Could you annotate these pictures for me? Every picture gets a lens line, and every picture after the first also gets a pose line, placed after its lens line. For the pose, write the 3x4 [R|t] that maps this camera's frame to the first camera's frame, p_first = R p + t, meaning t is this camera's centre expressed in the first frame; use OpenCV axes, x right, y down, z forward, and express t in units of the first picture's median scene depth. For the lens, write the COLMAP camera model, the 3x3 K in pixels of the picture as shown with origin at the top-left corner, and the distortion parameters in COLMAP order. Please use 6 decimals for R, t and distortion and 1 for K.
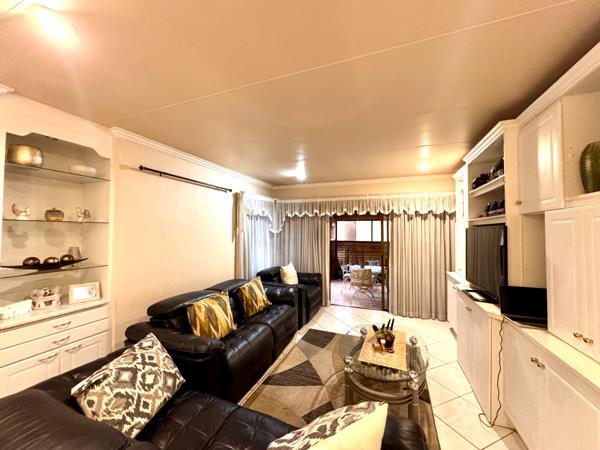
lens RADIAL K [[238.9, 0, 299.6], [0, 238.9, 225.7], [0, 0, 1]] dist [0.000418, -0.000096]
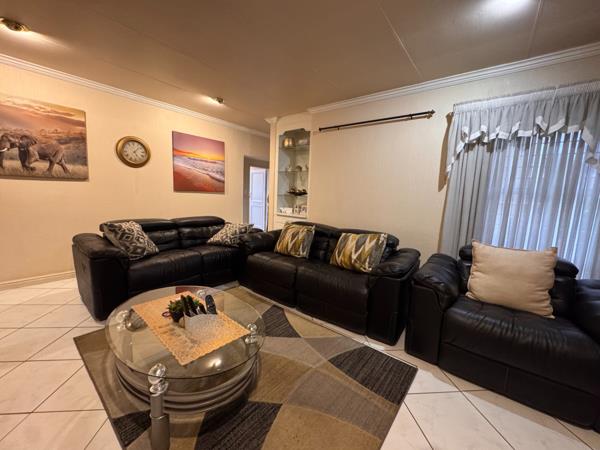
lens RADIAL K [[238.9, 0, 300.9], [0, 238.9, 225.9], [0, 0, 1]] dist [0.000418, -0.000096]
pose [[-0.295968, 0.112126, -0.948594, 0.808347], [-0.022444, 0.991996, 0.124259, 0.156807], [0.954934, 0.058066, -0.291082, 1.401099]]
